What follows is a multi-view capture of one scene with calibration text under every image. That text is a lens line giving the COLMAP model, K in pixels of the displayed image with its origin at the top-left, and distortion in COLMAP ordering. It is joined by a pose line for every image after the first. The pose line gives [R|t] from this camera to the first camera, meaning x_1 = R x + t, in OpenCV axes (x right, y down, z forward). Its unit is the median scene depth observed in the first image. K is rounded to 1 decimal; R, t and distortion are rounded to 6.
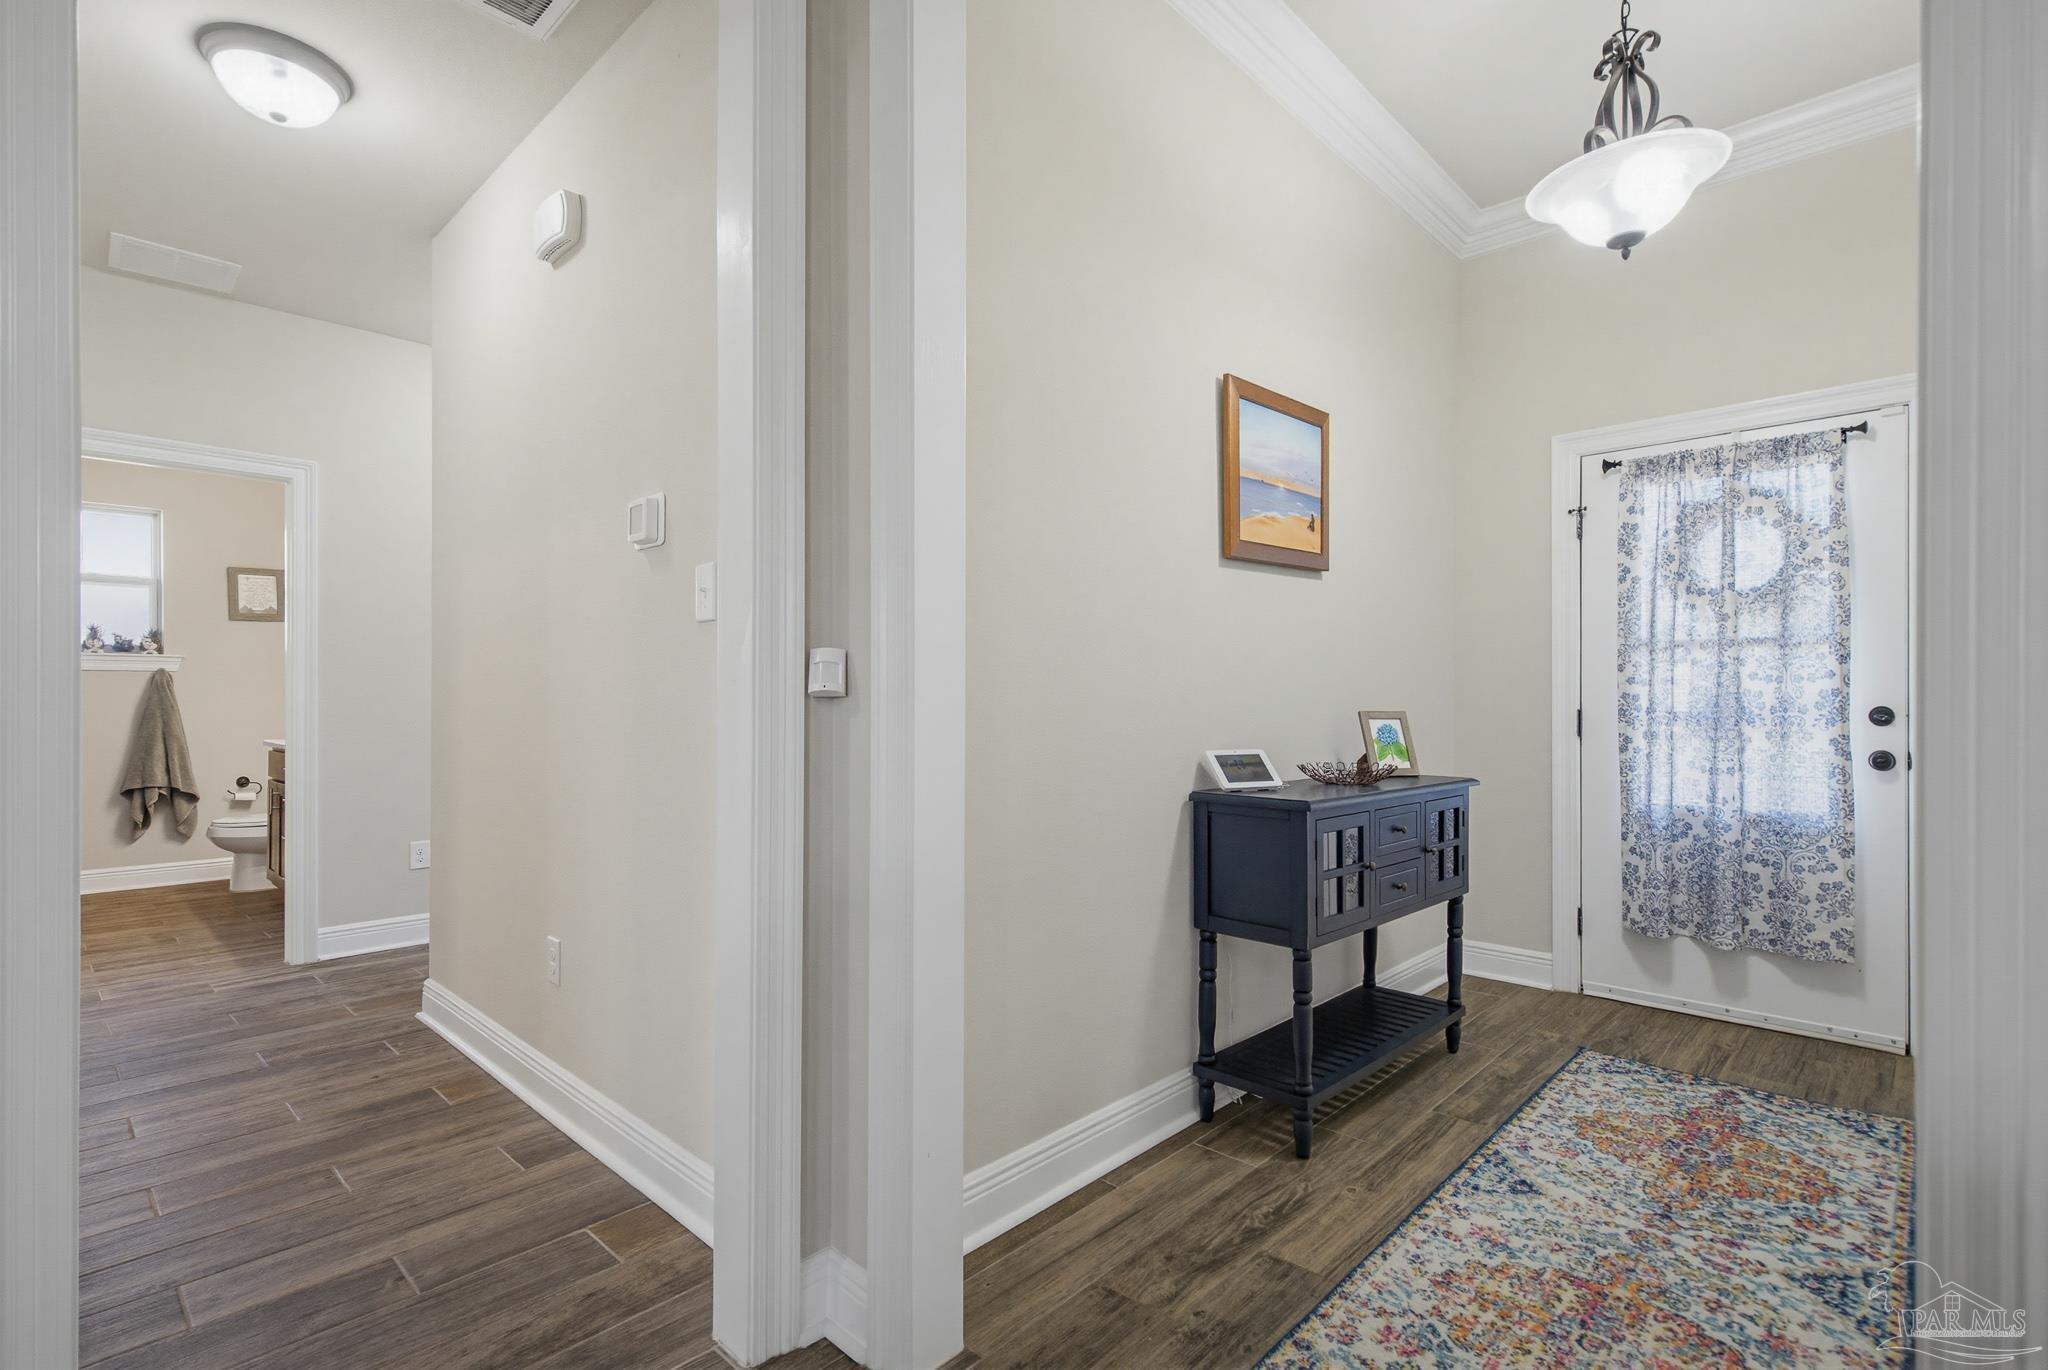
lens RADIAL K [[941.2, 0, 1020.1], [0, 941.2, 697.8], [0, 0, 1]] dist [0.003337, -0.000938]
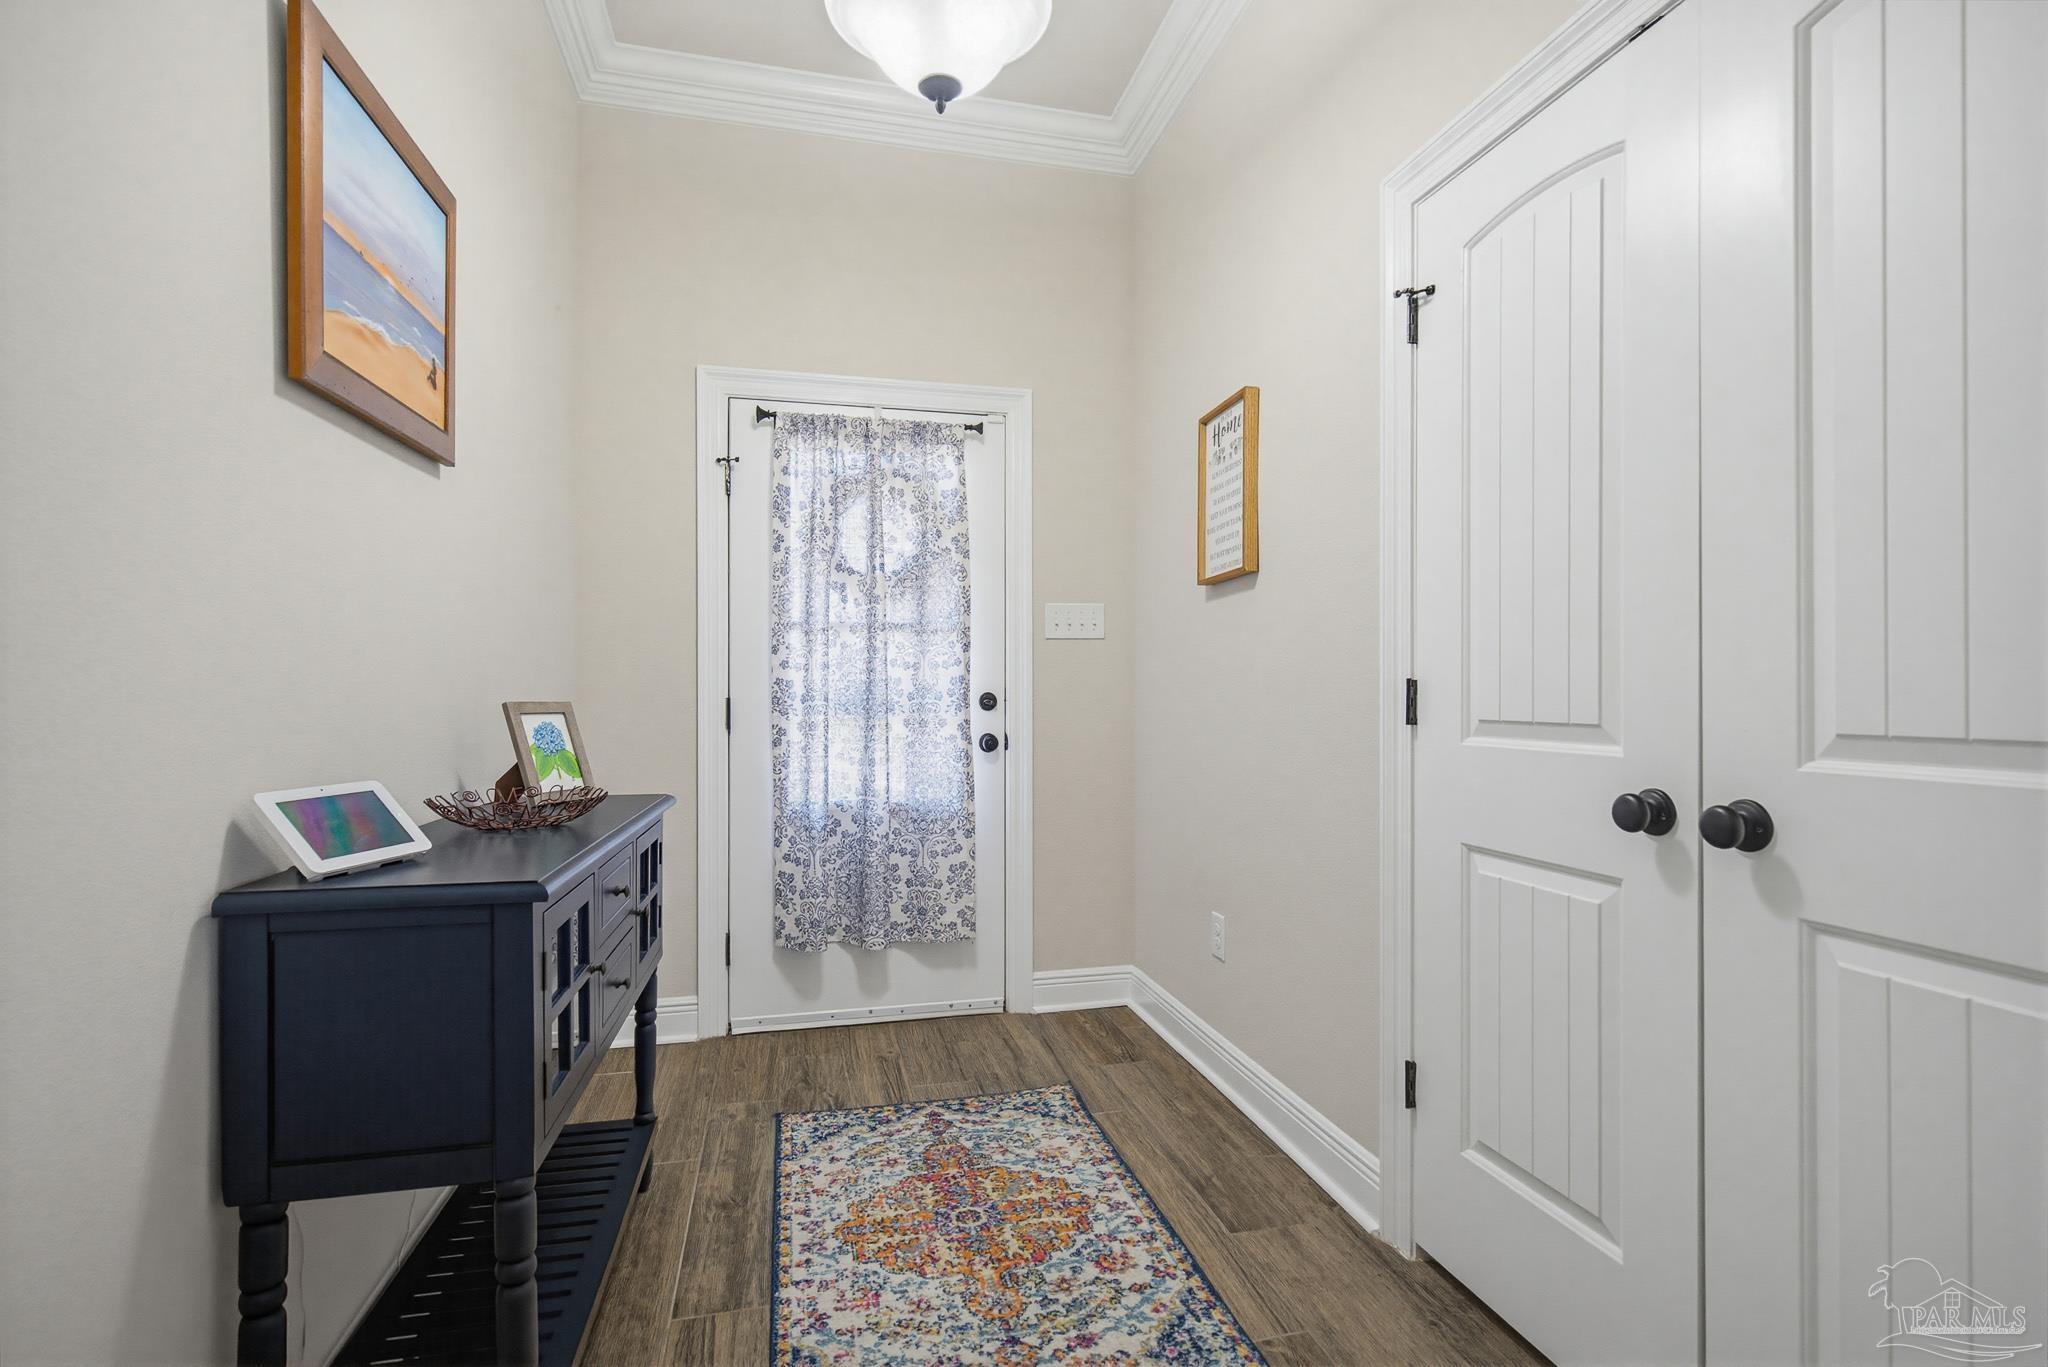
lens RADIAL K [[970.8, 0, 1025.0], [0, 970.8, 690.2], [0, 0, 1]] dist [0.005761, -0.002706]
pose [[0.538133, -0.000197, 0.842860, 0.005553], [-0.000707, 1.000000, 0.000685, 0.005690], [-0.842859, -0.000965, 0.538133, 0.369595]]
